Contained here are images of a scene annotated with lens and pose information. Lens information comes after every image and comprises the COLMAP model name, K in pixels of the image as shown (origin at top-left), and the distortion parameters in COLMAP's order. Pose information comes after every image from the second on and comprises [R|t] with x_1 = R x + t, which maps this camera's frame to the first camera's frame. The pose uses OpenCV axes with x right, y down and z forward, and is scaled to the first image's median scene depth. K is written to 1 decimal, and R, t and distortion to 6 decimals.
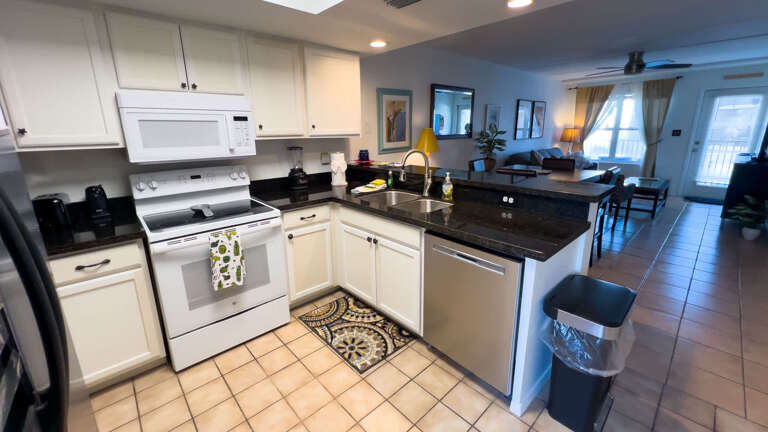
lens RADIAL K [[311.5, 0, 384.7], [0, 311.5, 210.5], [0, 0, 1]] dist [-0.001143, 0.000198]
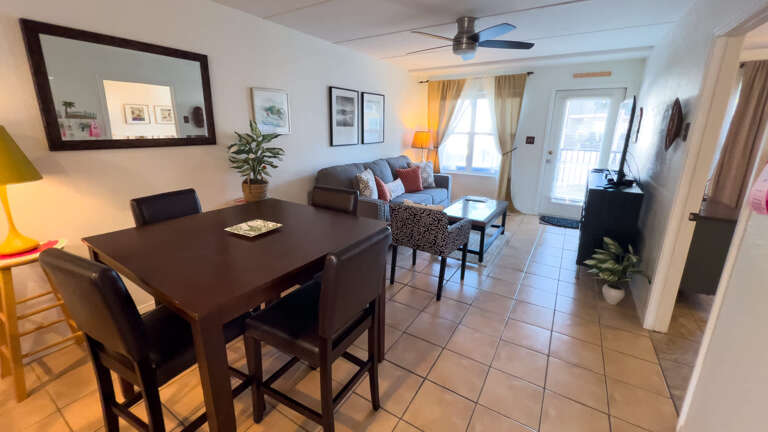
lens RADIAL K [[311.5, 0, 381.2], [0, 311.5, 211.9], [0, 0, 1]] dist [-0.001143, 0.000198]
pose [[0.962787, -0.041666, 0.267031, 0.319531], [0.039343, 0.999127, 0.014047, -0.084036], [-0.267384, -0.003019, 0.963585, 0.298828]]
